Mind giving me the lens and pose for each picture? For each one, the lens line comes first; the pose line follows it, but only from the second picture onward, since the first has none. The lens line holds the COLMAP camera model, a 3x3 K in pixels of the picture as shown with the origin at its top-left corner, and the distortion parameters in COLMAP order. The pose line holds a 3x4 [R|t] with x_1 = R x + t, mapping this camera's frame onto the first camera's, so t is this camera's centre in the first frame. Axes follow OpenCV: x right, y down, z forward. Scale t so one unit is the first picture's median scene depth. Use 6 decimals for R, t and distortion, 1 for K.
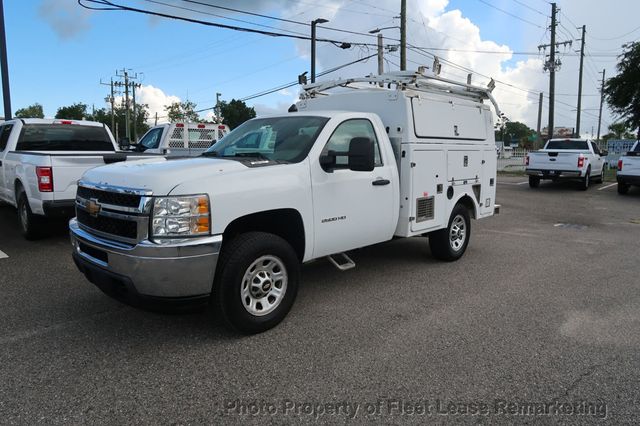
lens RADIAL K [[441.4, 0, 317.8], [0, 441.4, 211.3], [0, 0, 1]] dist [-0.029408, 0.016181]
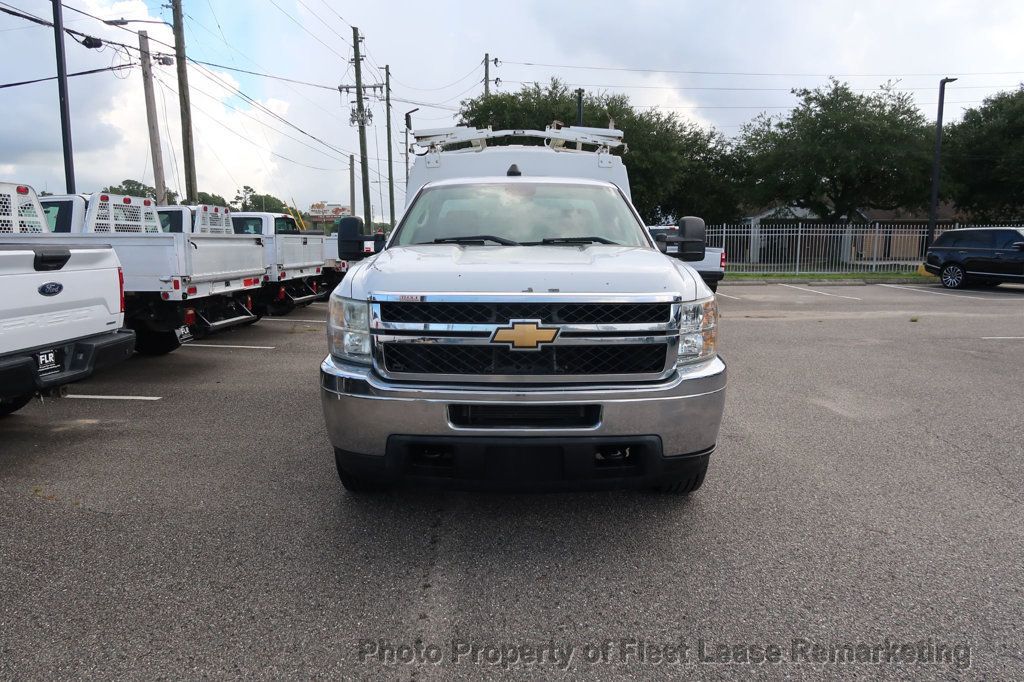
lens RADIAL K [[706.3, 0, 508.4], [0, 706.3, 338.3], [0, 0, 1]] dist [-0.029408, 0.016181]
pose [[0.727621, -0.099316, 0.678752, -0.158759], [0.098121, 0.994358, 0.040311, -0.005962], [-0.678926, 0.037269, 0.733260, 0.050300]]
